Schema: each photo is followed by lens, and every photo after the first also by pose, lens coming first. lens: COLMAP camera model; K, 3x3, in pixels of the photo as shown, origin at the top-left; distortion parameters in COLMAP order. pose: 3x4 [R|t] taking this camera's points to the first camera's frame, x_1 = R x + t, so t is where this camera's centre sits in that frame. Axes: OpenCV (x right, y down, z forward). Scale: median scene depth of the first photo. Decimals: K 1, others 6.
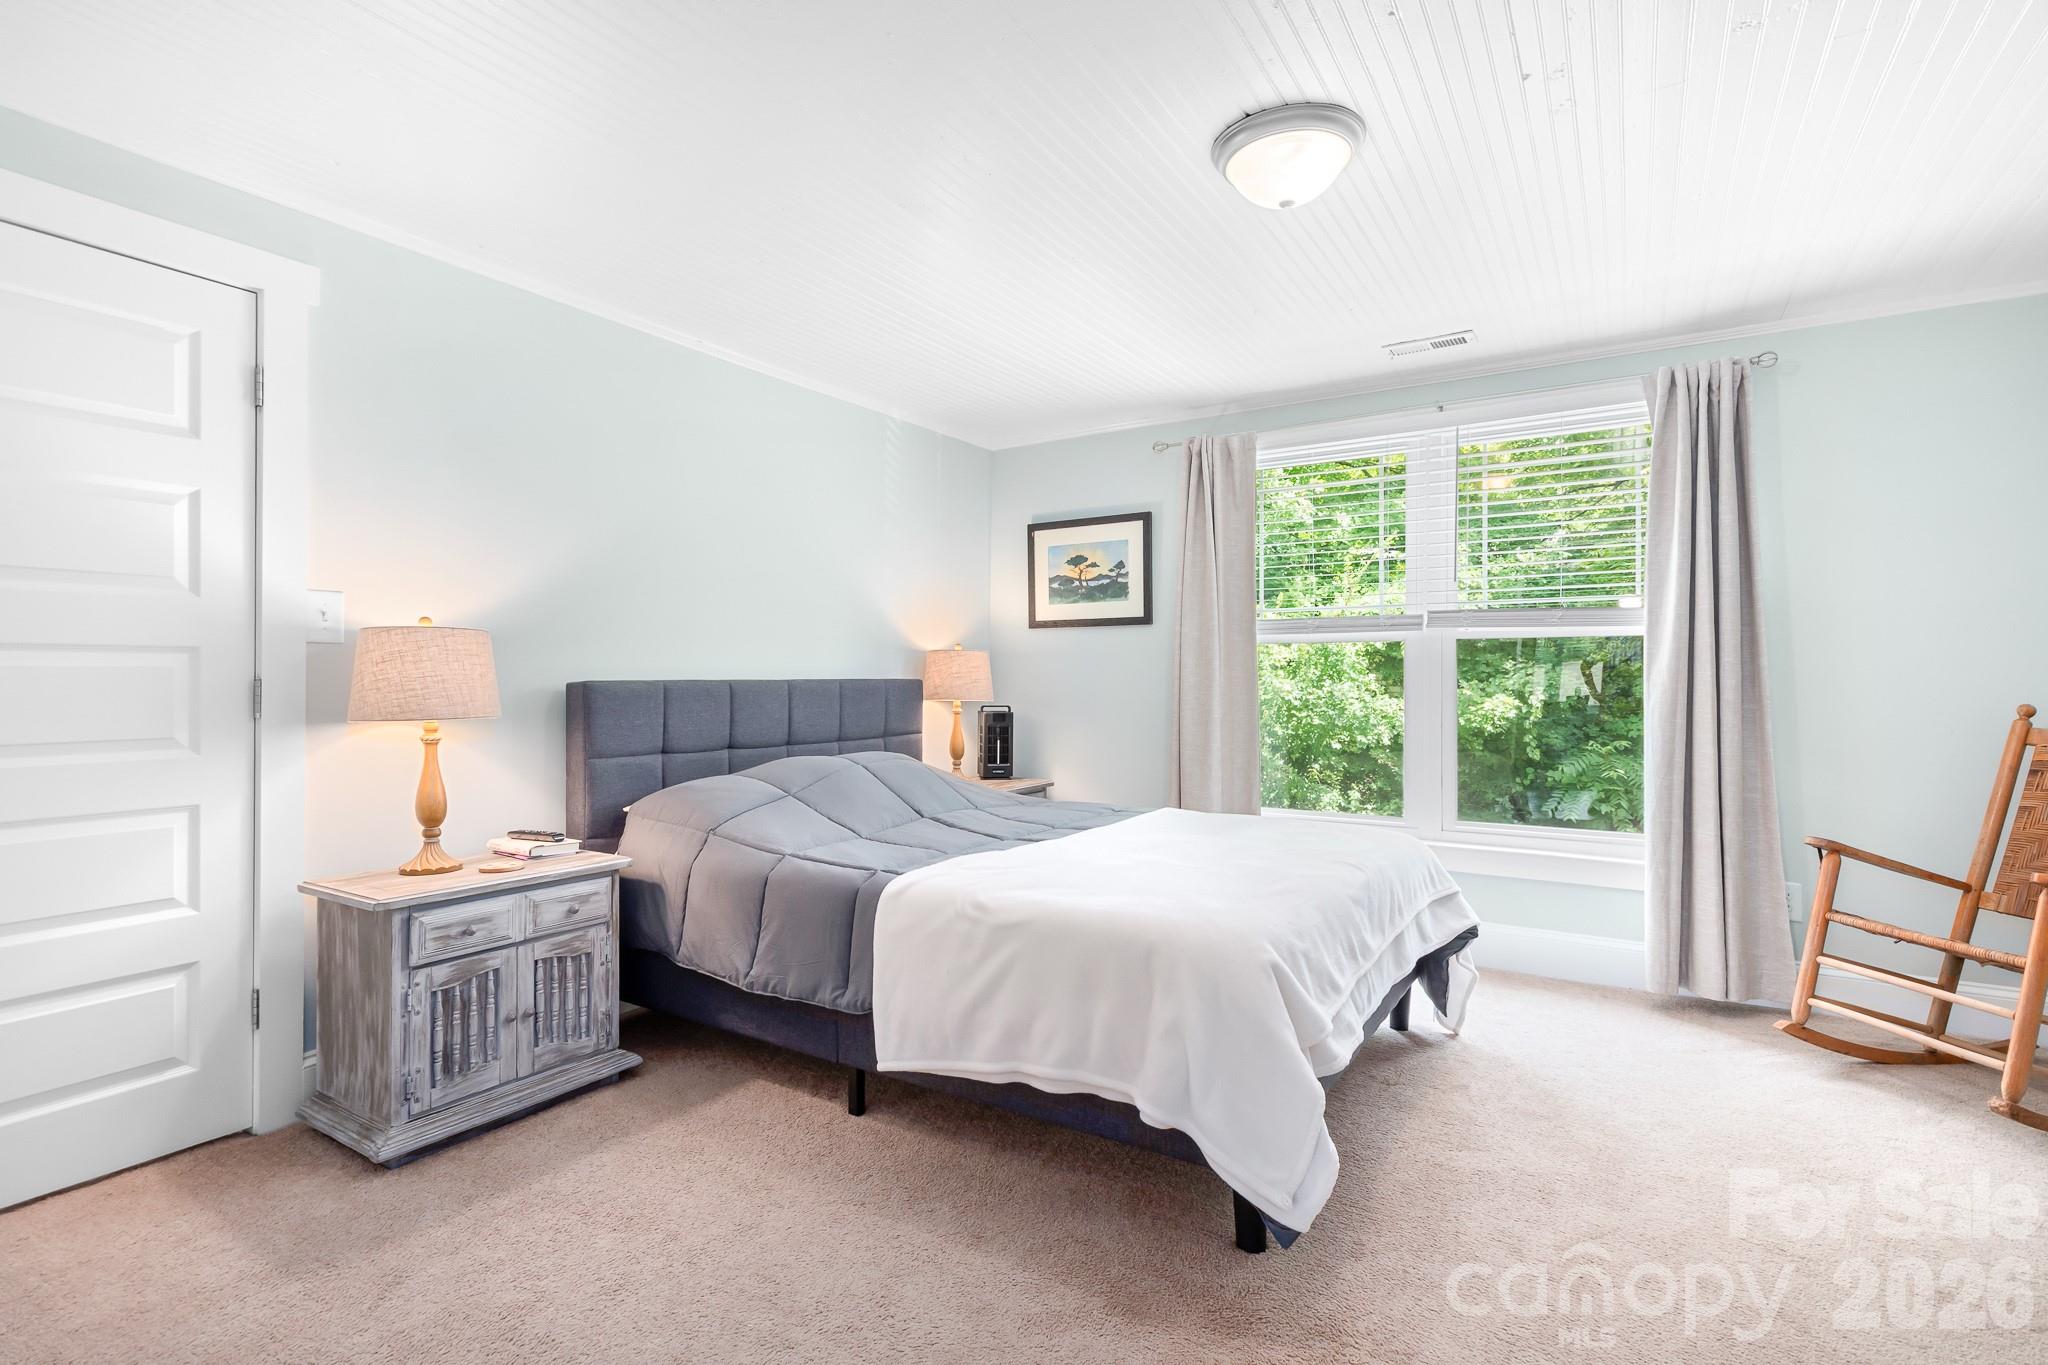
lens RADIAL K [[943.1, 0, 1025.0], [0, 943.1, 676.1], [0, 0, 1]] dist [0.004731, -0.000265]
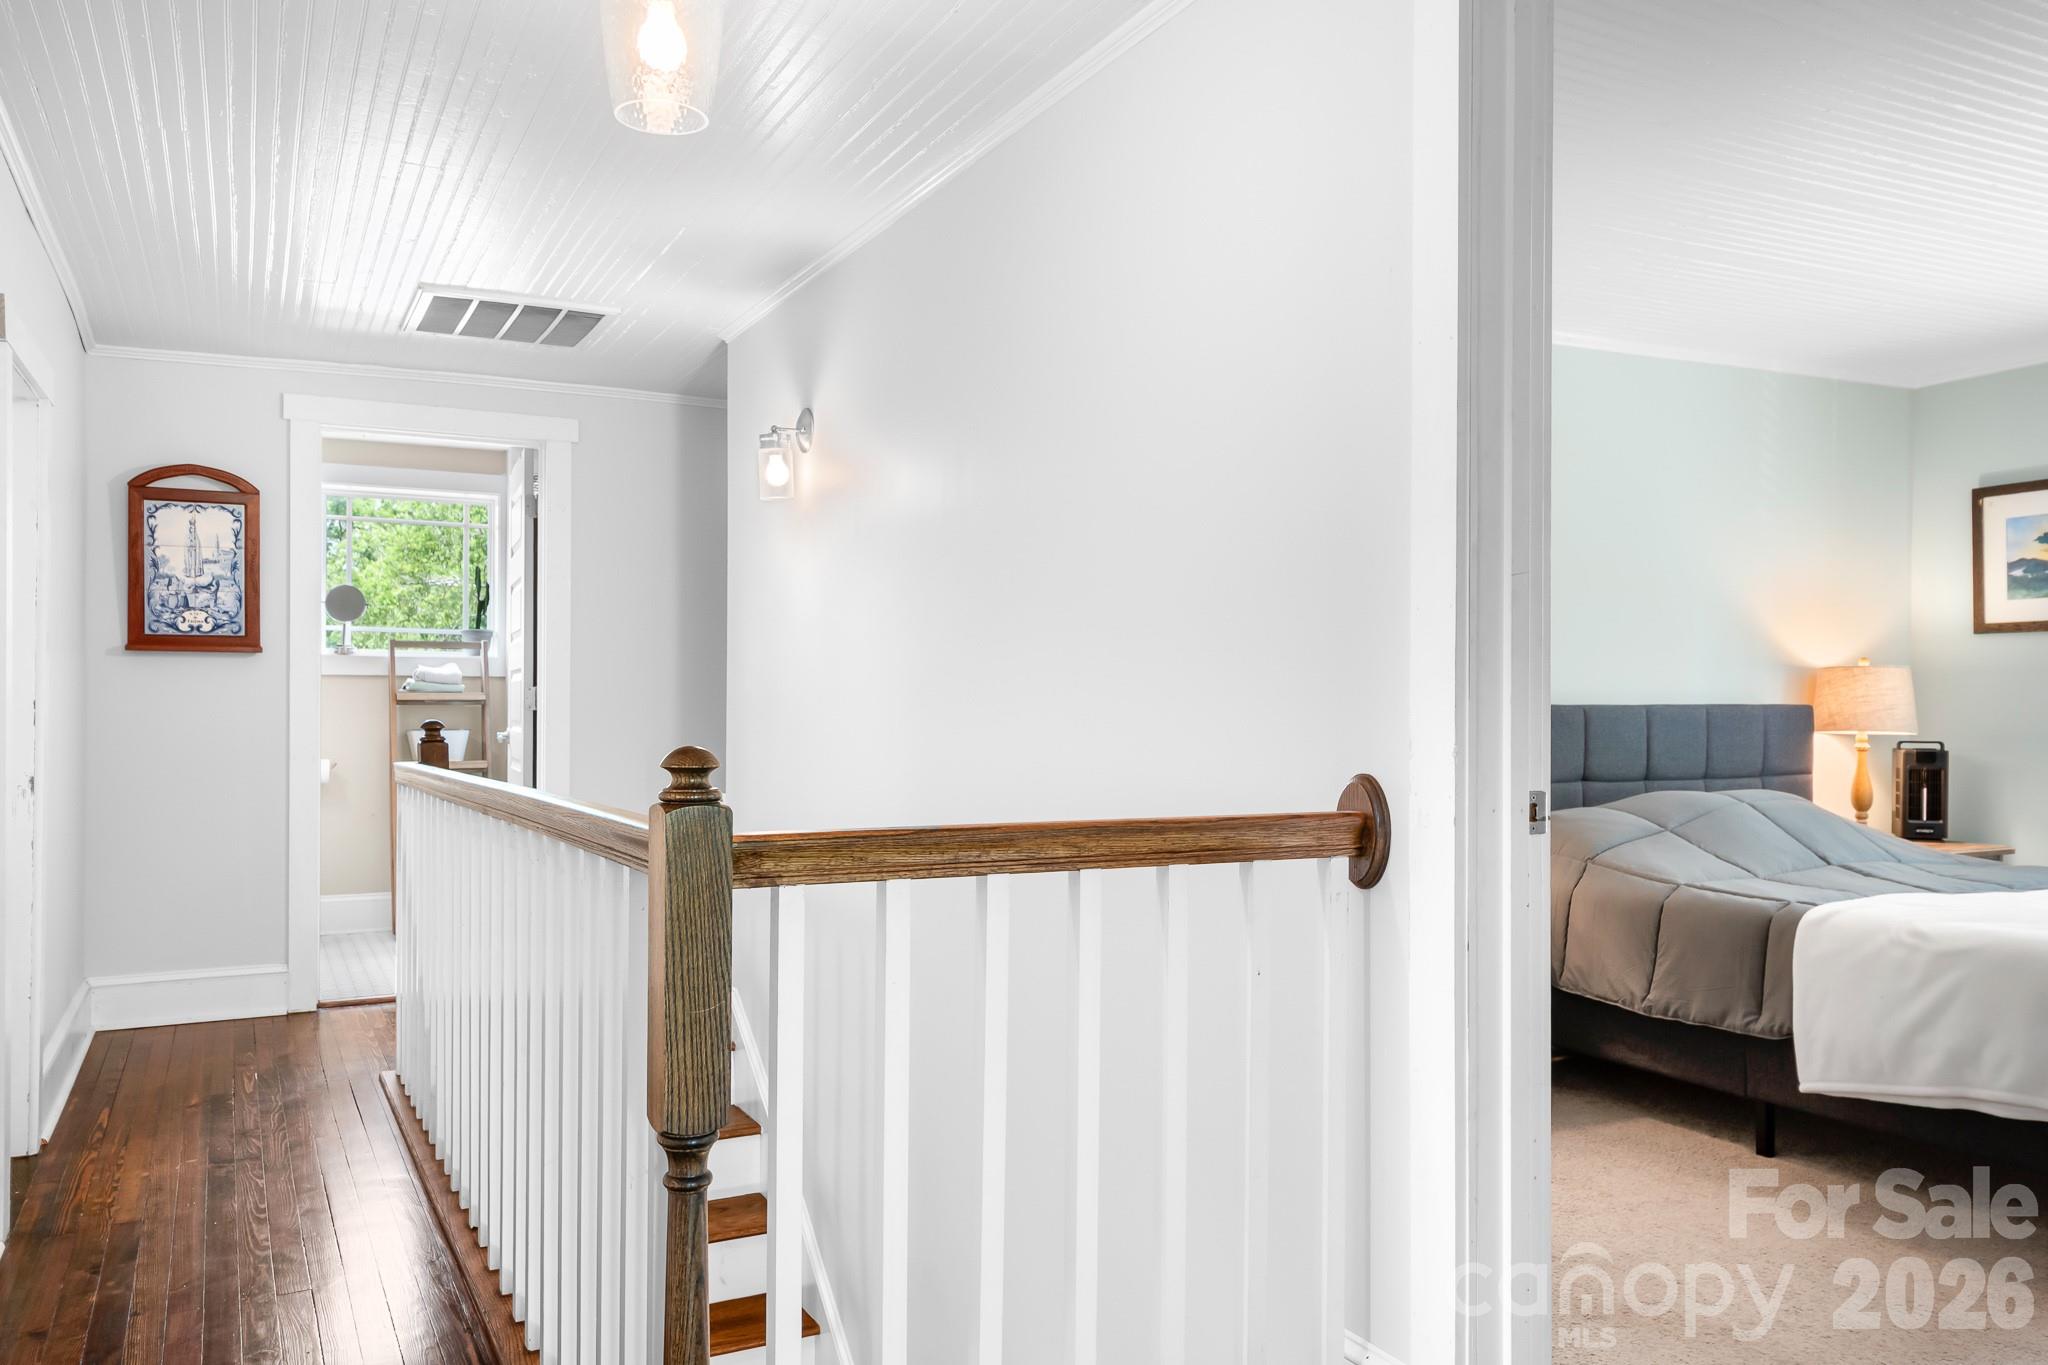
lens RADIAL K [[1586.2, 0, 1027.0], [0, 1586.2, 691.0], [0, 0, 1]] dist [0.032122, -0.004245]
pose [[0.863999, 0.000105, -0.503494, -0.005485], [-0.002630, 0.999987, -0.004304, -0.000880], [0.503487, 0.005043, 0.863988, -0.564750]]
